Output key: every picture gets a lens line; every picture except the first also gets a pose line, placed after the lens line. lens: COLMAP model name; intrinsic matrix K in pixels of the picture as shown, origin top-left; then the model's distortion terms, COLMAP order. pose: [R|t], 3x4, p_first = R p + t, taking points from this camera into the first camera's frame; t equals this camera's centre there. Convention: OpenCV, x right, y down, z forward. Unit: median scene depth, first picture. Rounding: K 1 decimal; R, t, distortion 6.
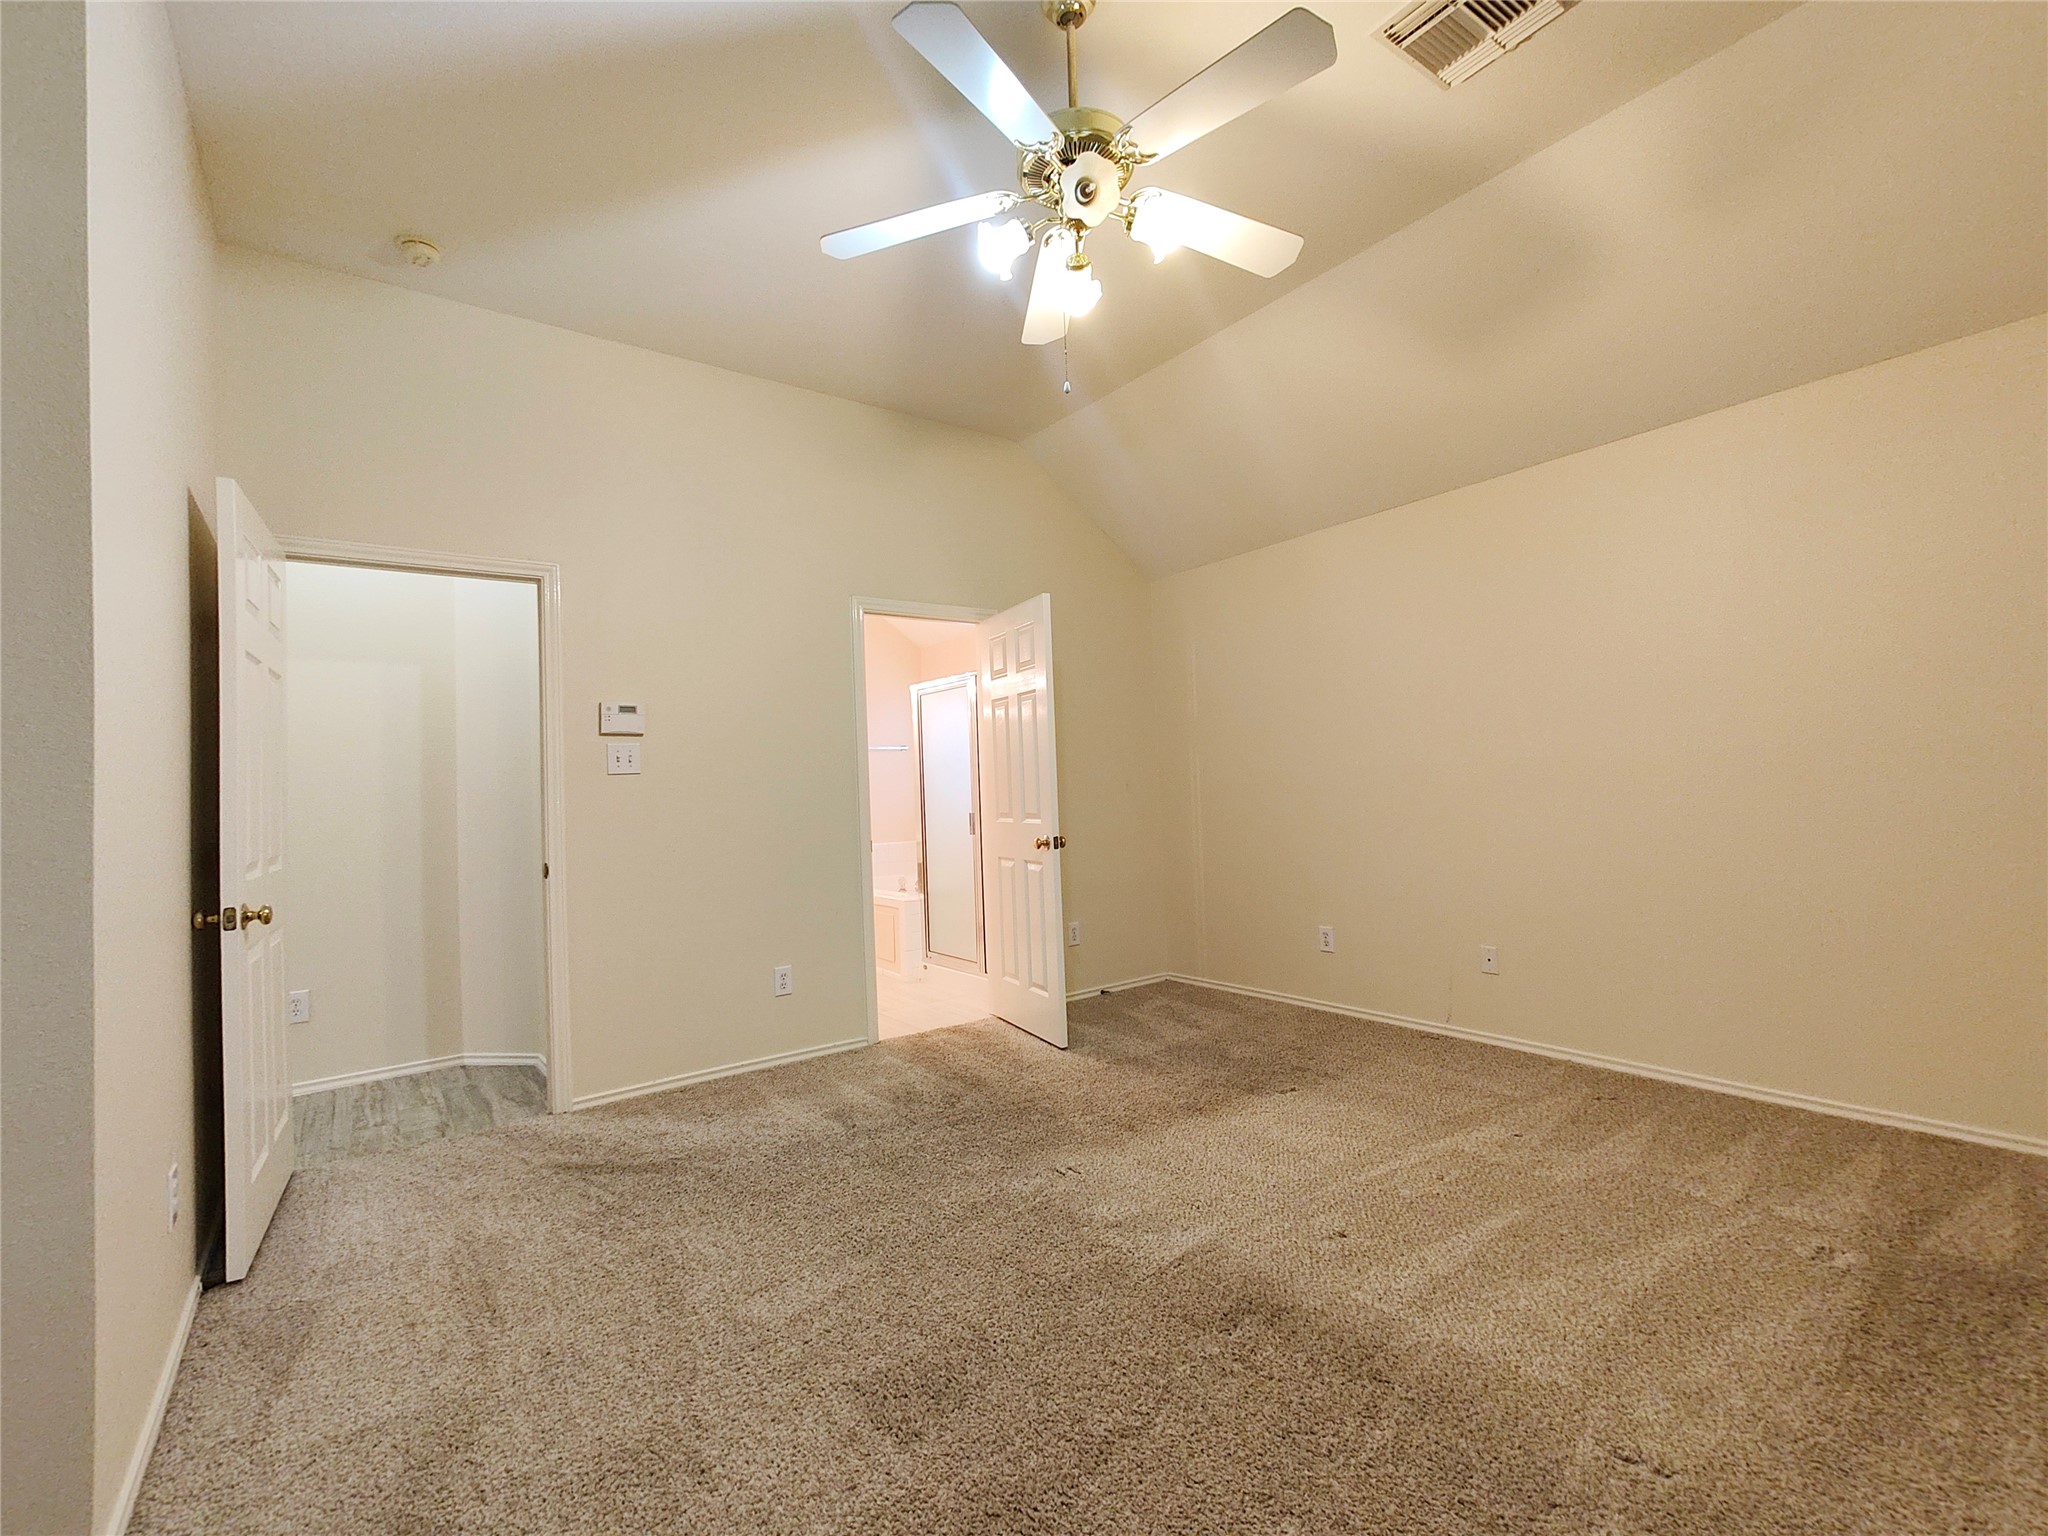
lens RADIAL K [[899.3, 0, 1024.0], [0, 899.3, 768.0], [0, 0, 1]] dist [0.004151, -0.001121]
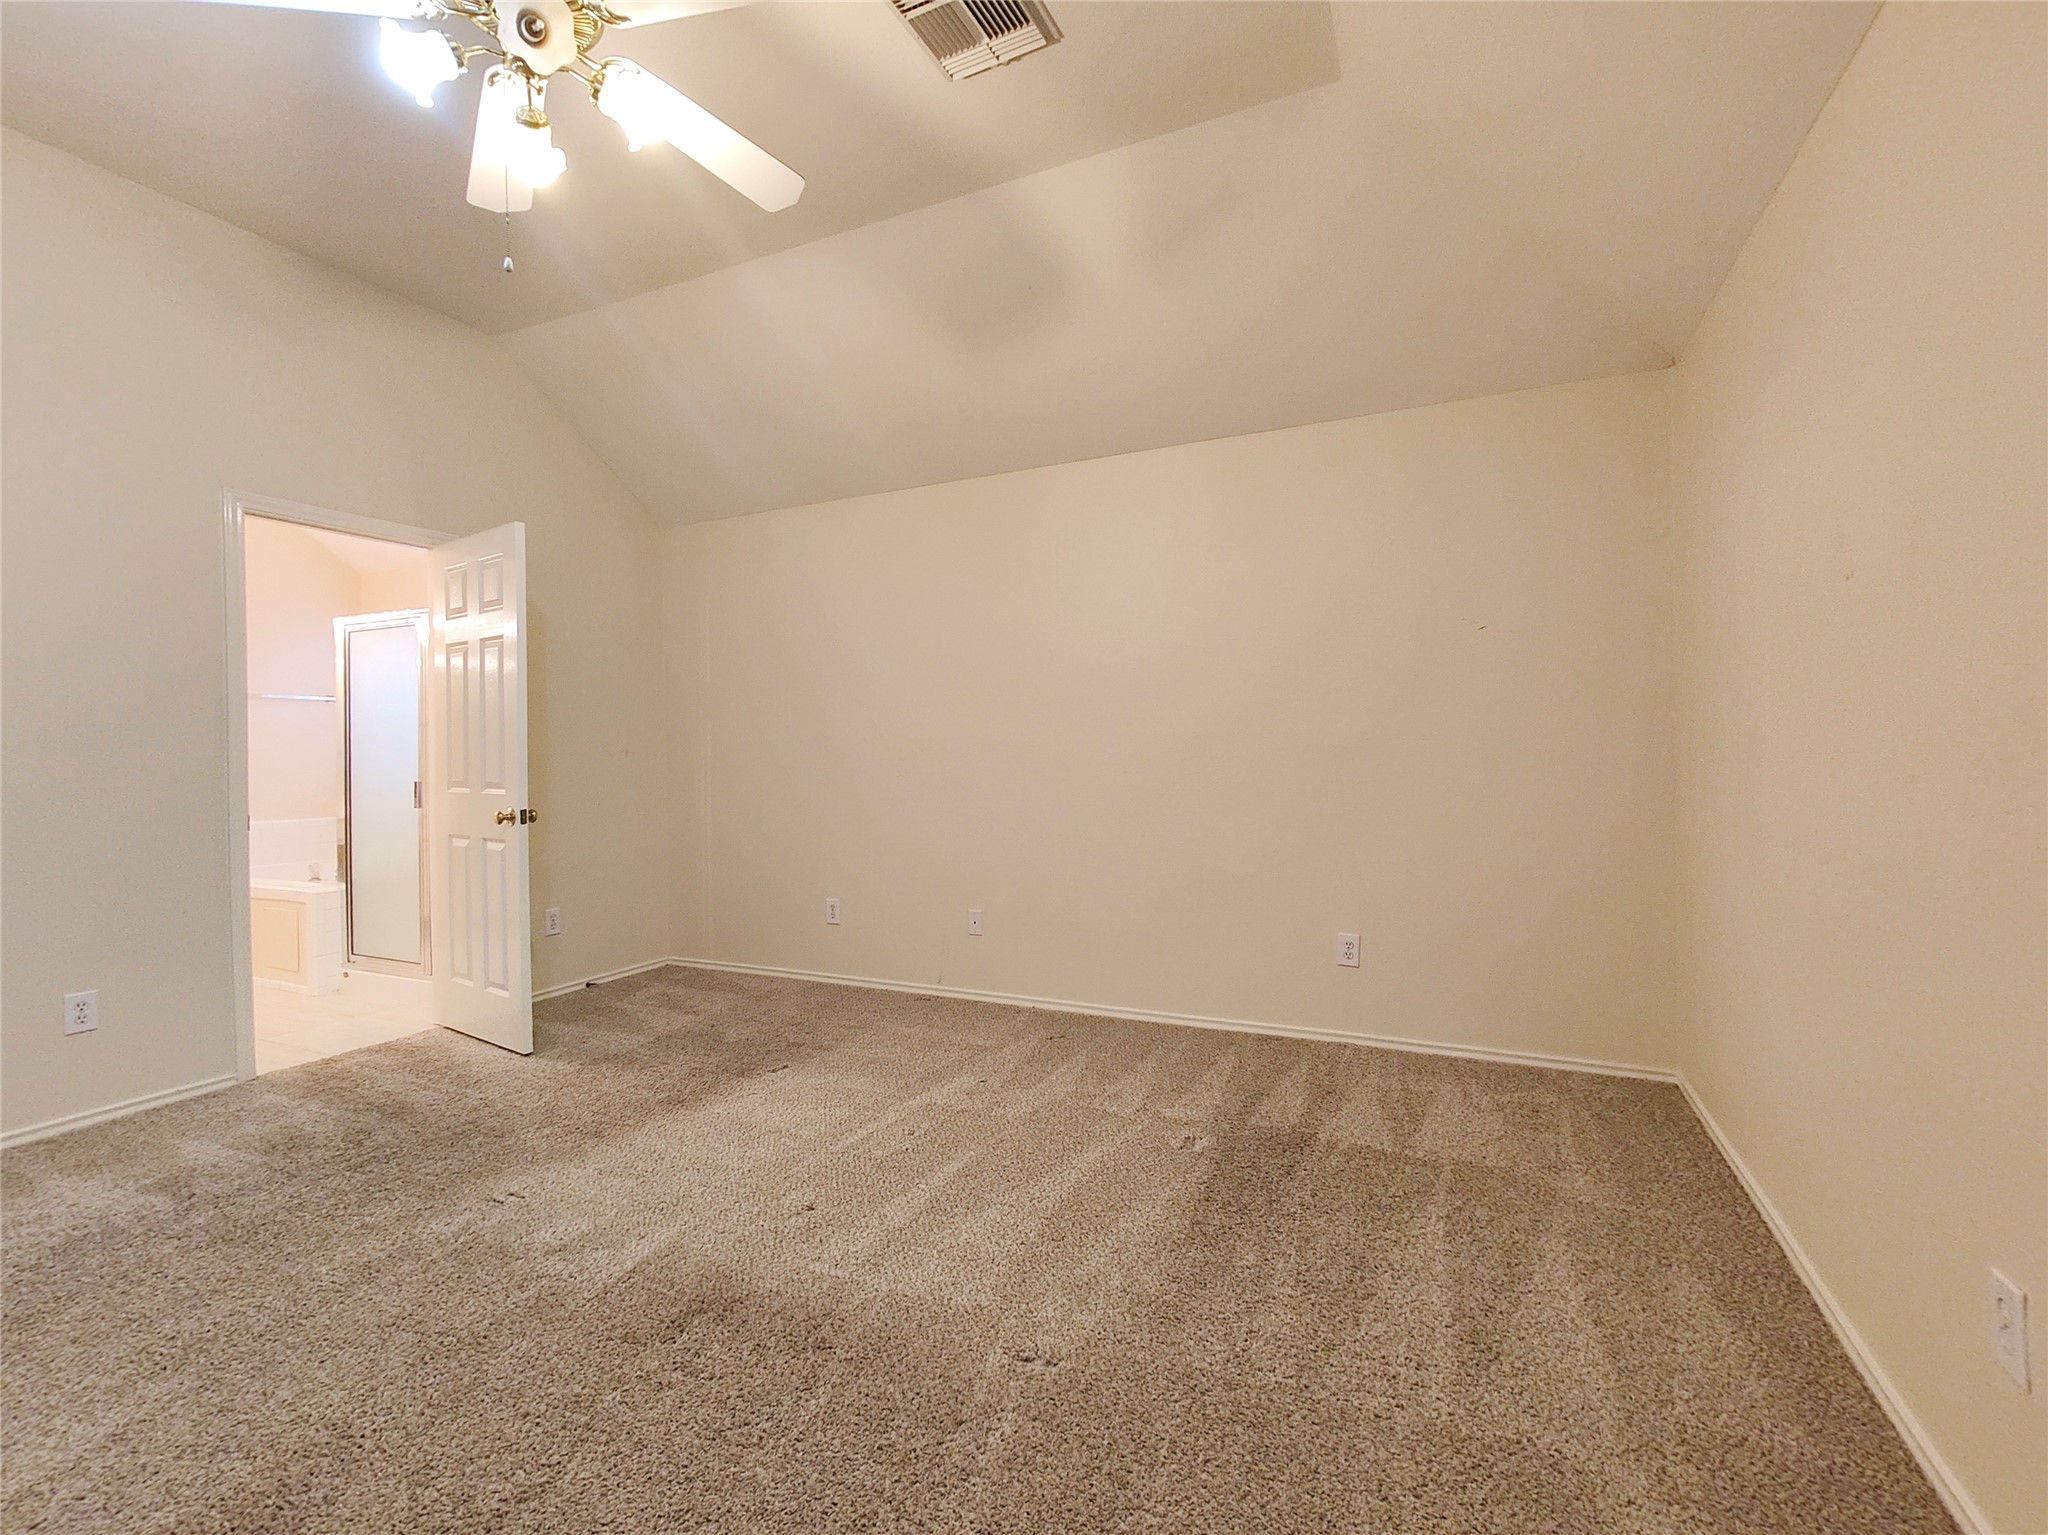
lens RADIAL K [[918.8, 0, 1024.0], [0, 918.8, 767.5], [0, 0, 1]] dist [-0.002764, 0.005428]
pose [[0.878841, 0.019985, 0.476695, 0.052235], [-0.033082, 0.999270, 0.019097, 0.005867], [-0.475966, -0.032554, 0.878861, 0.012081]]
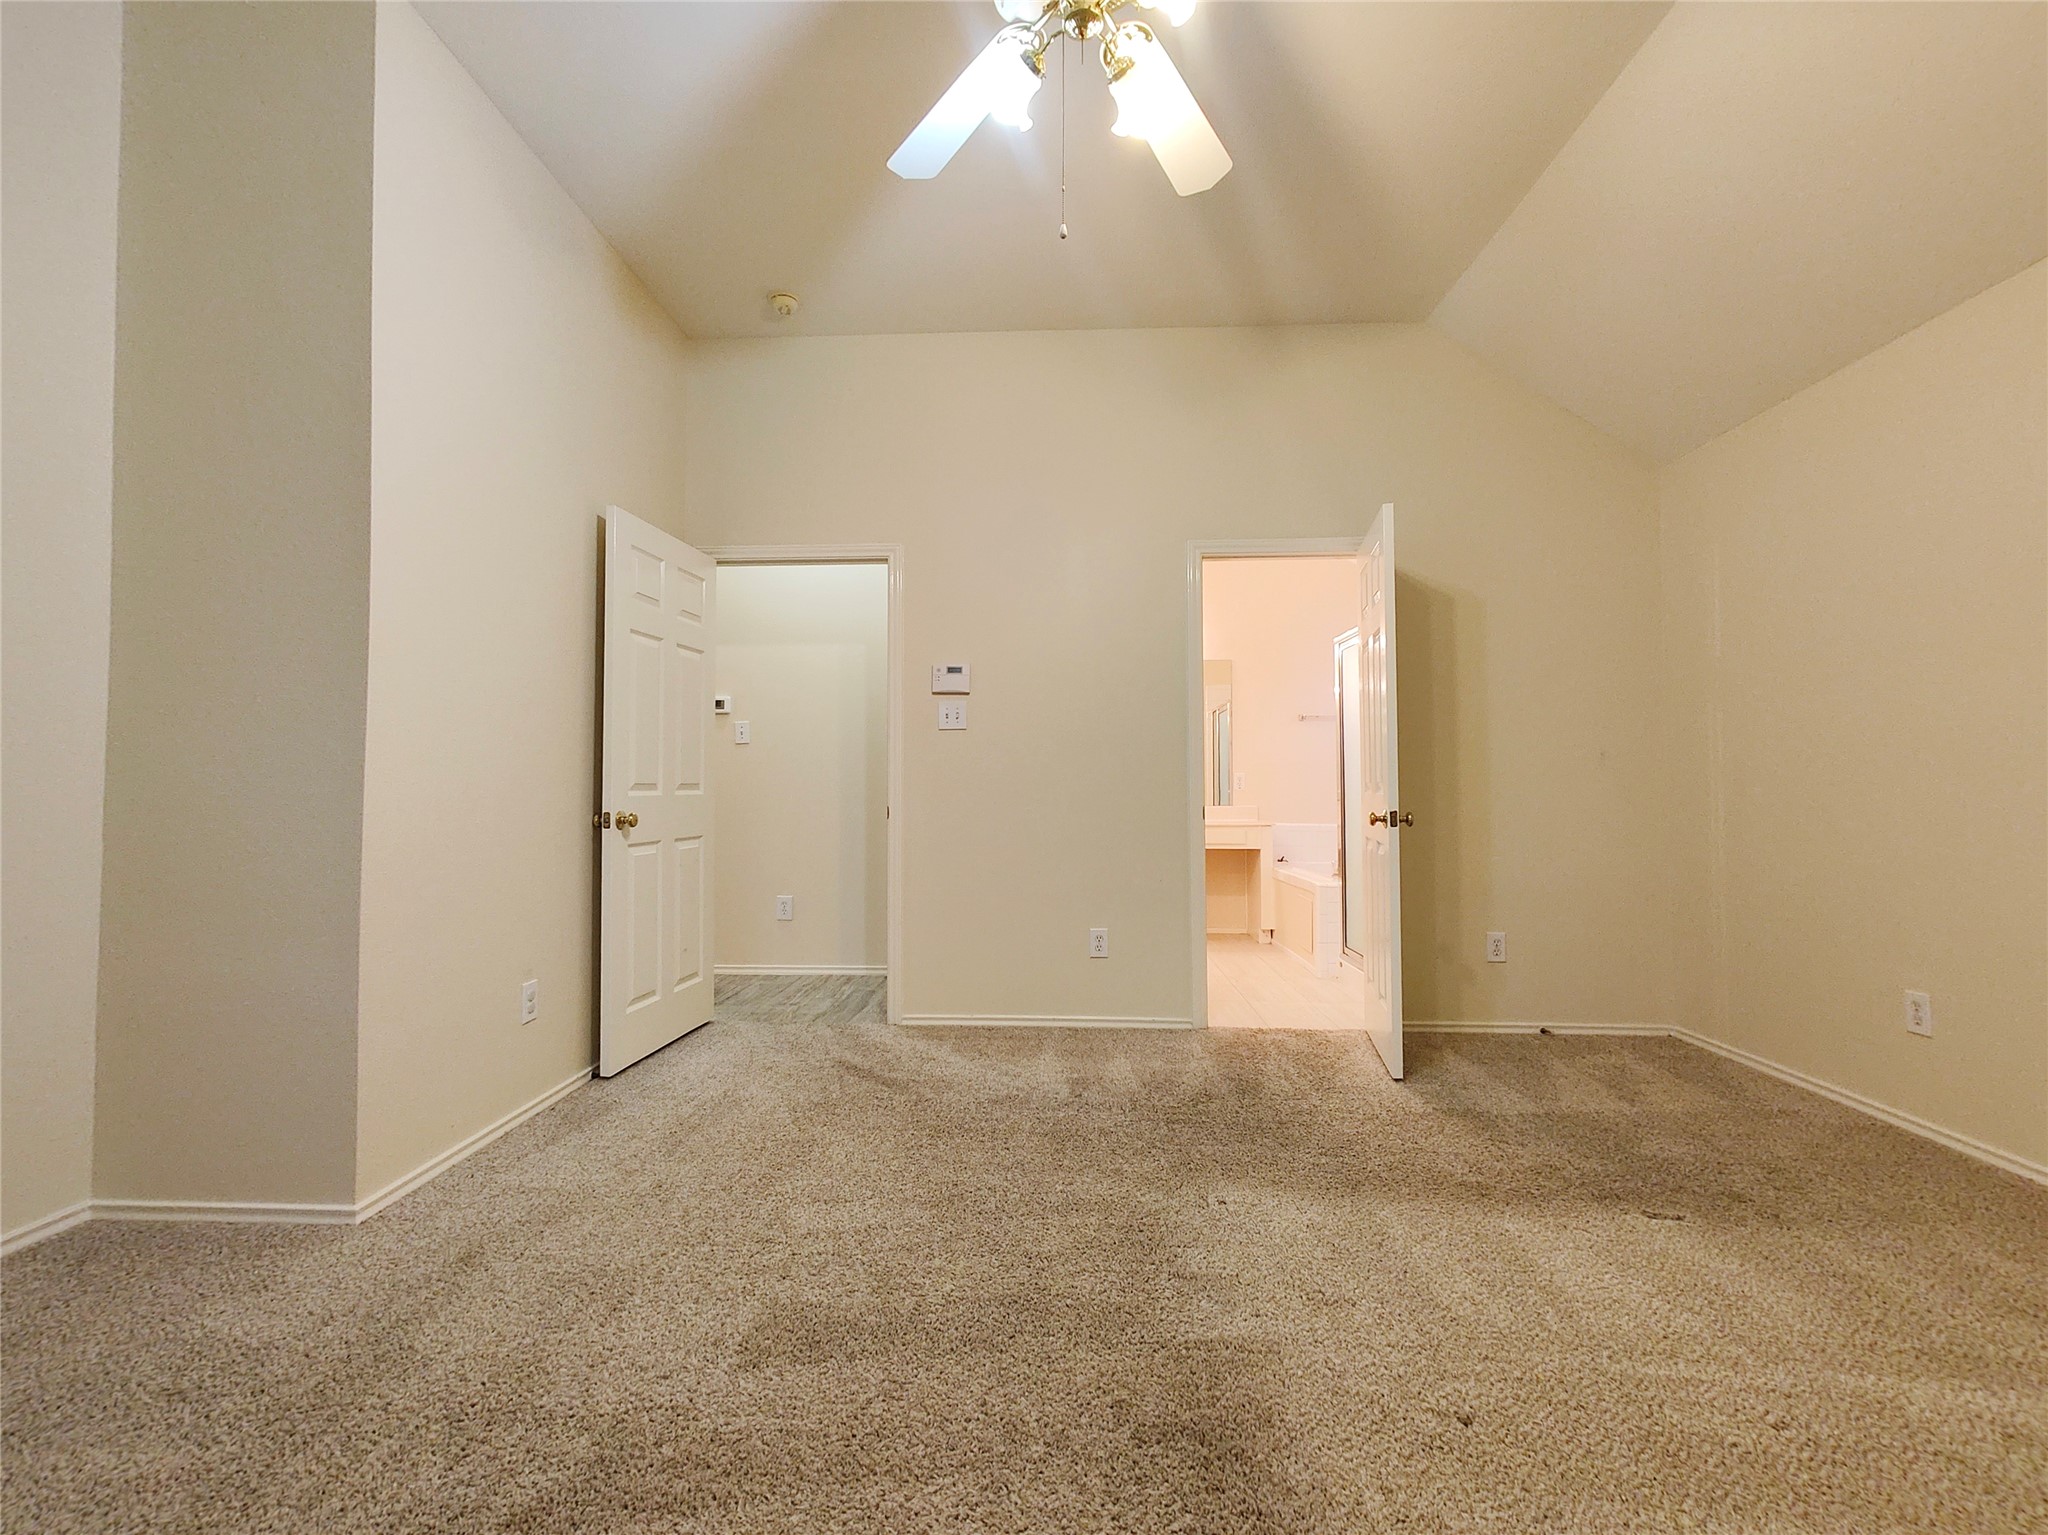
lens RADIAL K [[919.9, 0, 1012.6], [0, 919.9, 761.4], [0, 0, 1]] dist [-0.001033, 0.012940]
pose [[0.774655, 0.018803, -0.632104, 0.405283], [-0.013724, 0.999822, 0.012922, 0.037971], [0.632235, -0.001335, 0.774776, 0.229495]]
